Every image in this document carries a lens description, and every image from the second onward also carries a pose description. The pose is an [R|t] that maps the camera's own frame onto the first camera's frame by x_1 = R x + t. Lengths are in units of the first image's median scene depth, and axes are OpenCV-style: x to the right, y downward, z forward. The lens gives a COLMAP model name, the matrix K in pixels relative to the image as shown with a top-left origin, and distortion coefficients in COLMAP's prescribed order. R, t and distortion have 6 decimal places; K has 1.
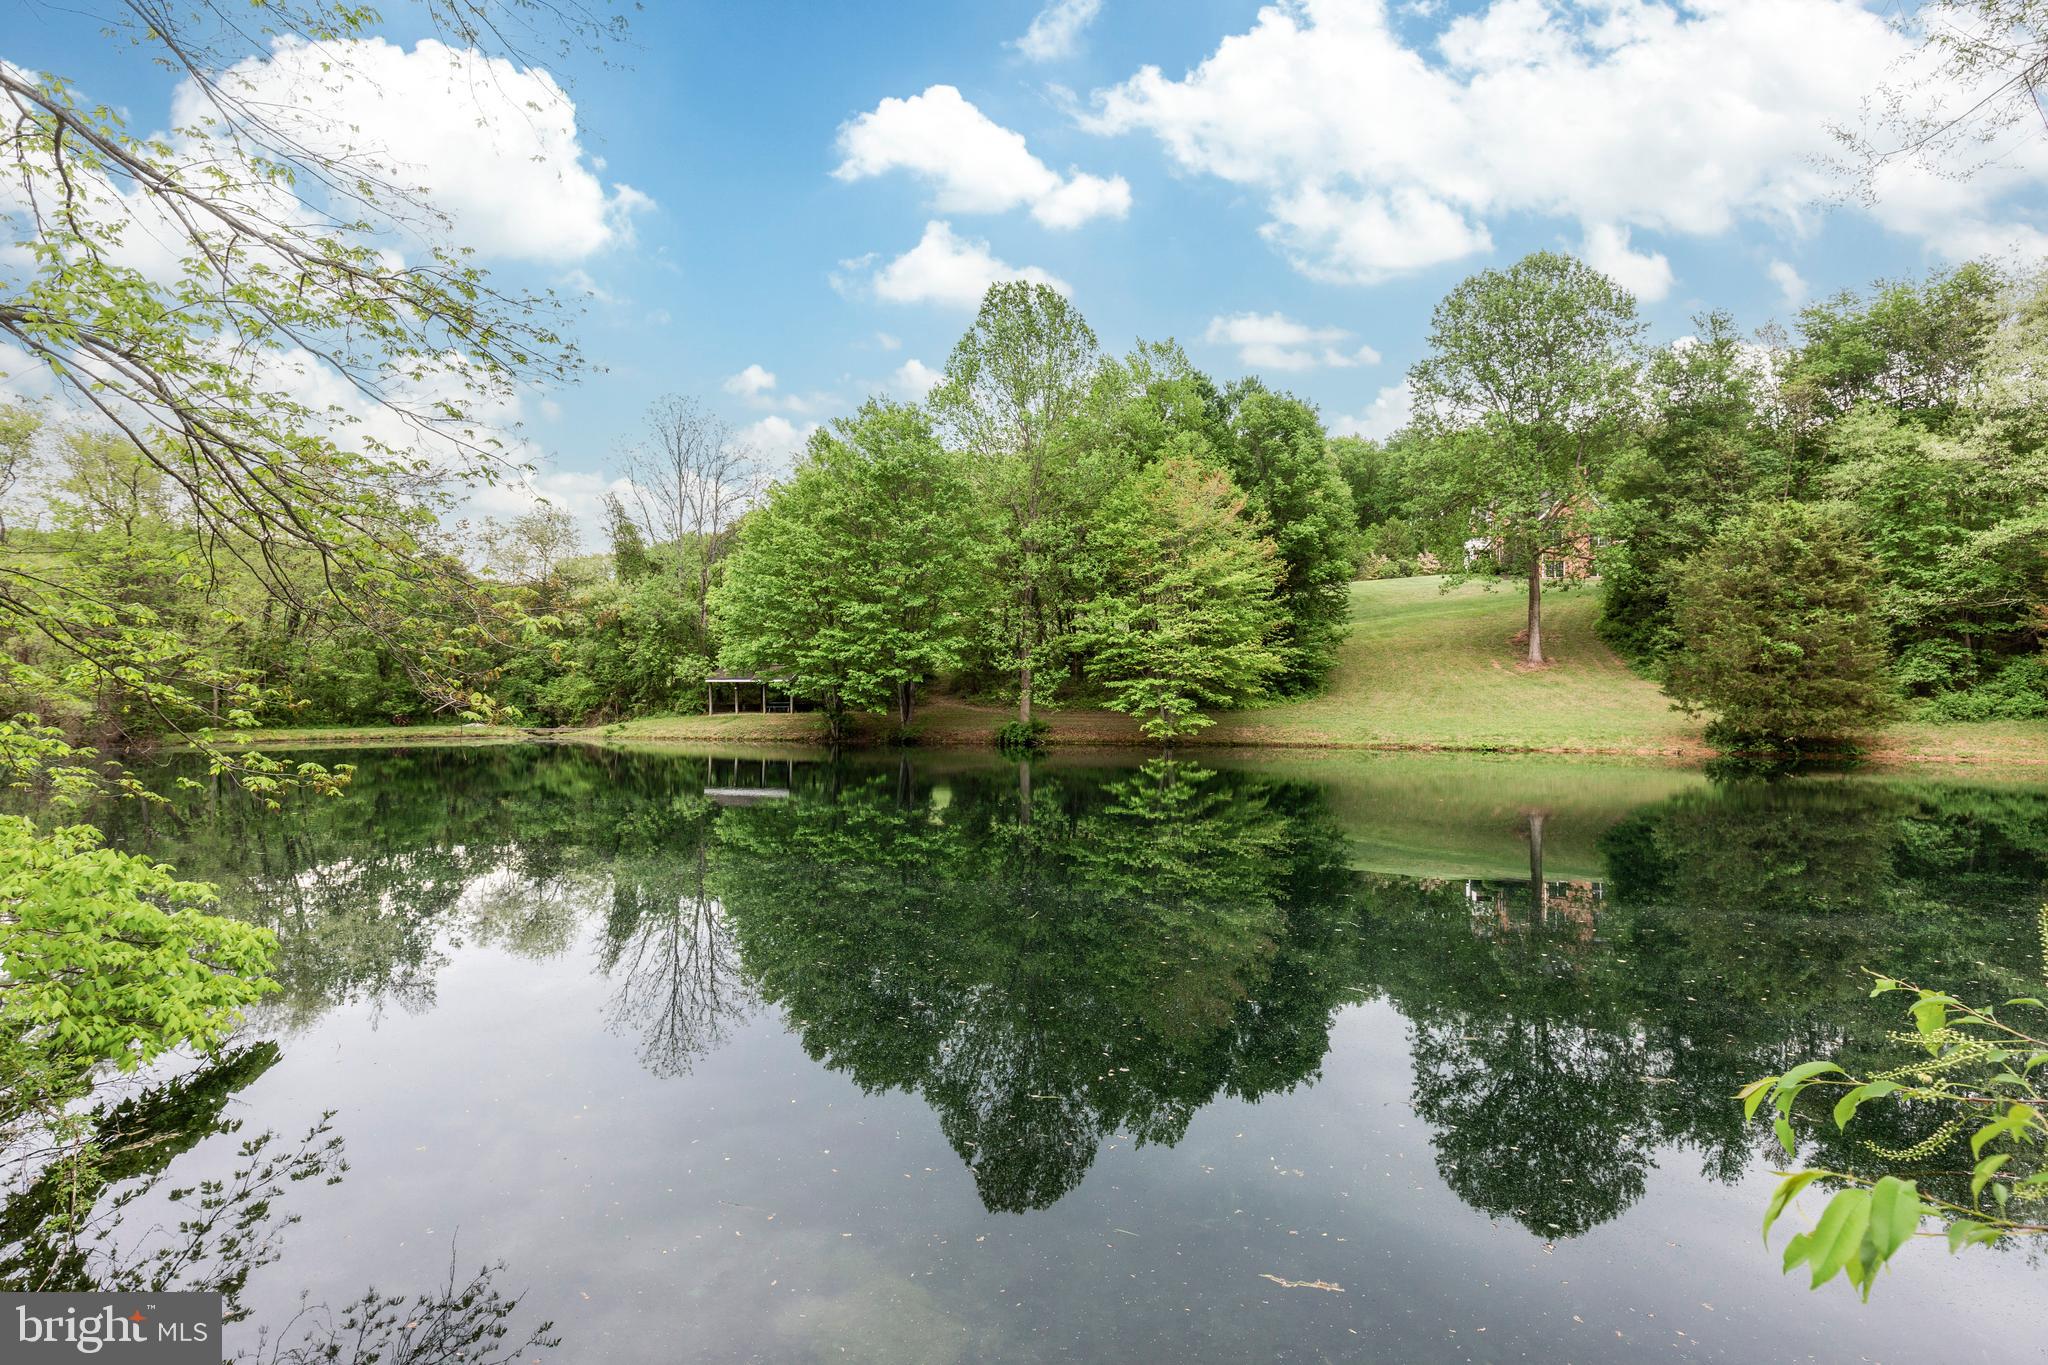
lens RADIAL K [[980.9, 0, 1024.0], [0, 980.9, 682.5], [0, 0, 1]] dist [-0.002218, -0.005161]
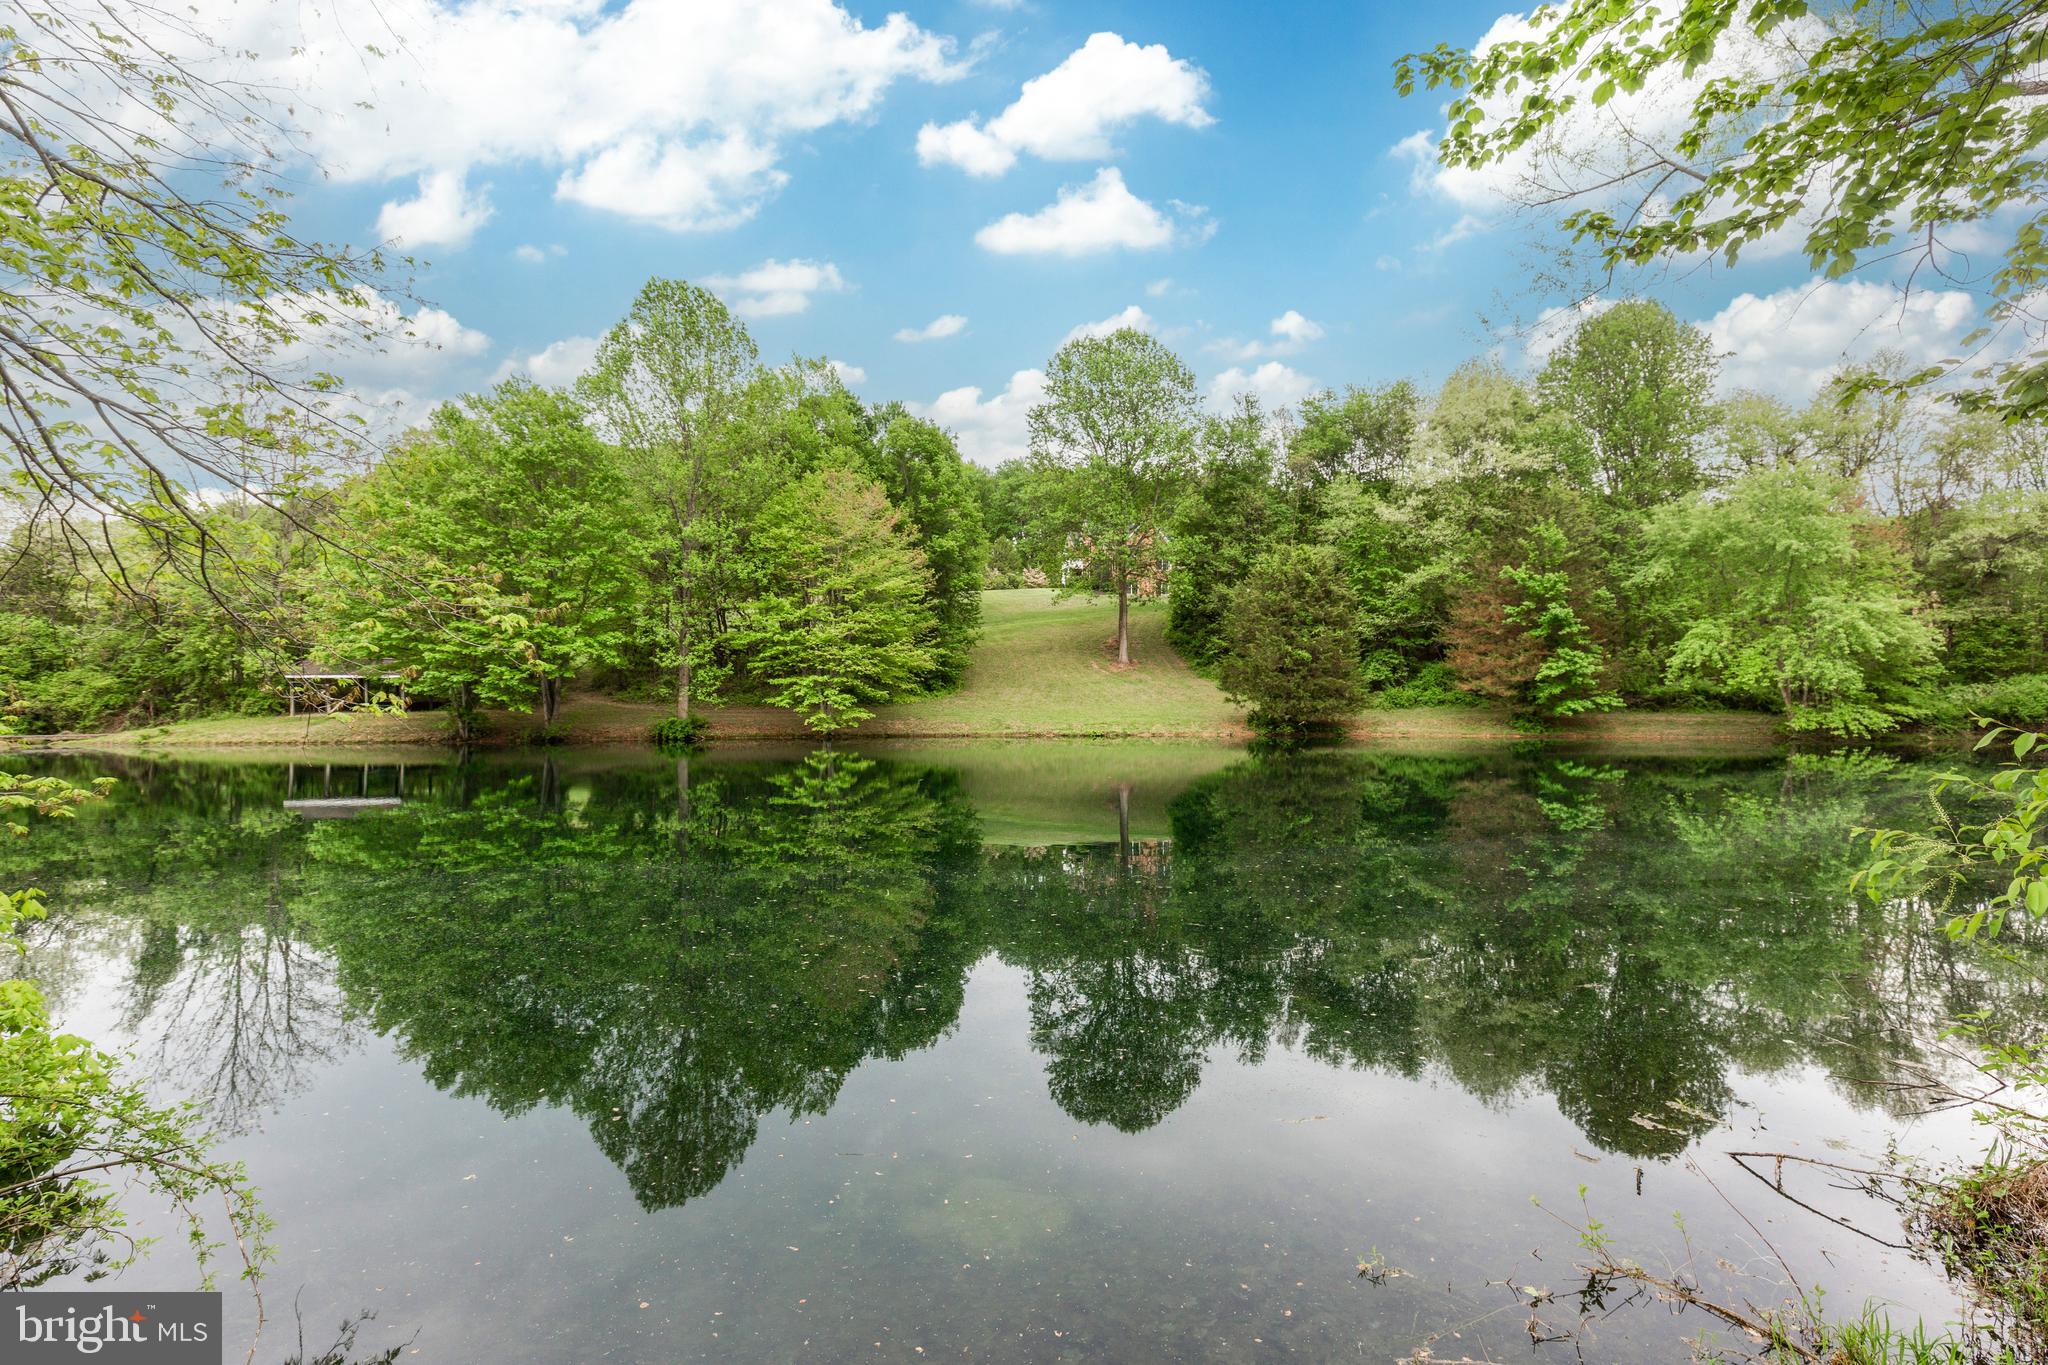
lens RADIAL K [[916.1, 0, 1024.0], [0, 916.1, 682.5], [0, 0, 1]] dist [-0.000101, -0.000190]
pose [[0.921307, 0.000630, 0.388836, -0.042288], [-0.002043, 0.999993, 0.003219, -0.000299], [-0.388831, -0.003760, 0.921301, -0.004484]]
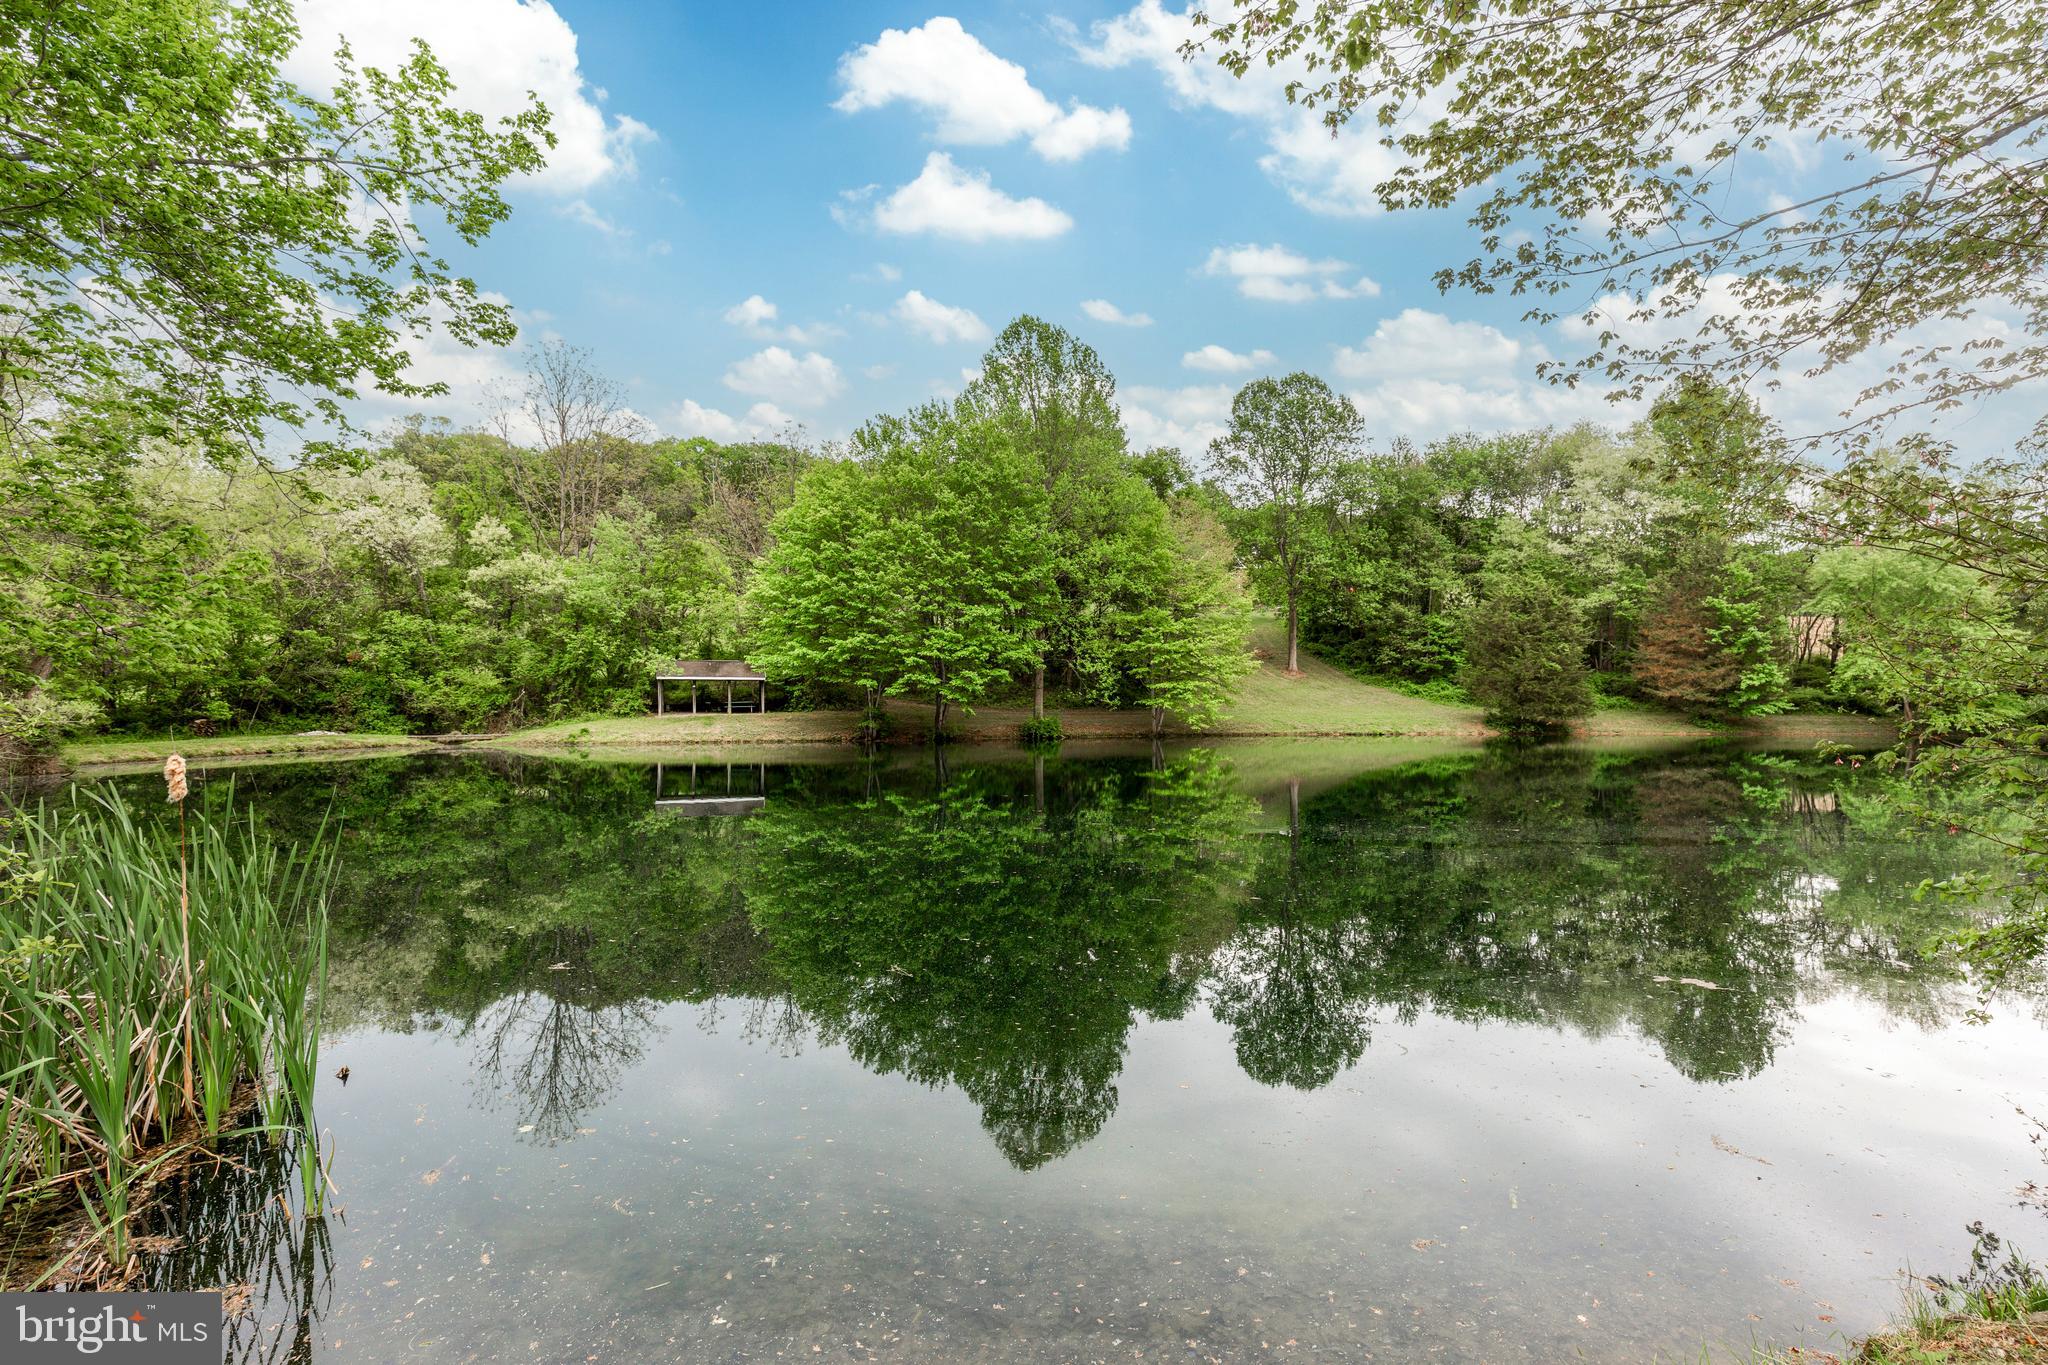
lens RADIAL K [[916.1, 0, 1024.0], [0, 916.1, 682.5], [0, 0, 1]] dist [-0.000101, -0.000190]
pose [[0.842143, 0.009008, 0.539179, -0.566776], [-0.008843, 0.999957, -0.002894, 0.002647], [-0.539182, -0.002330, 0.842186, 0.150946]]
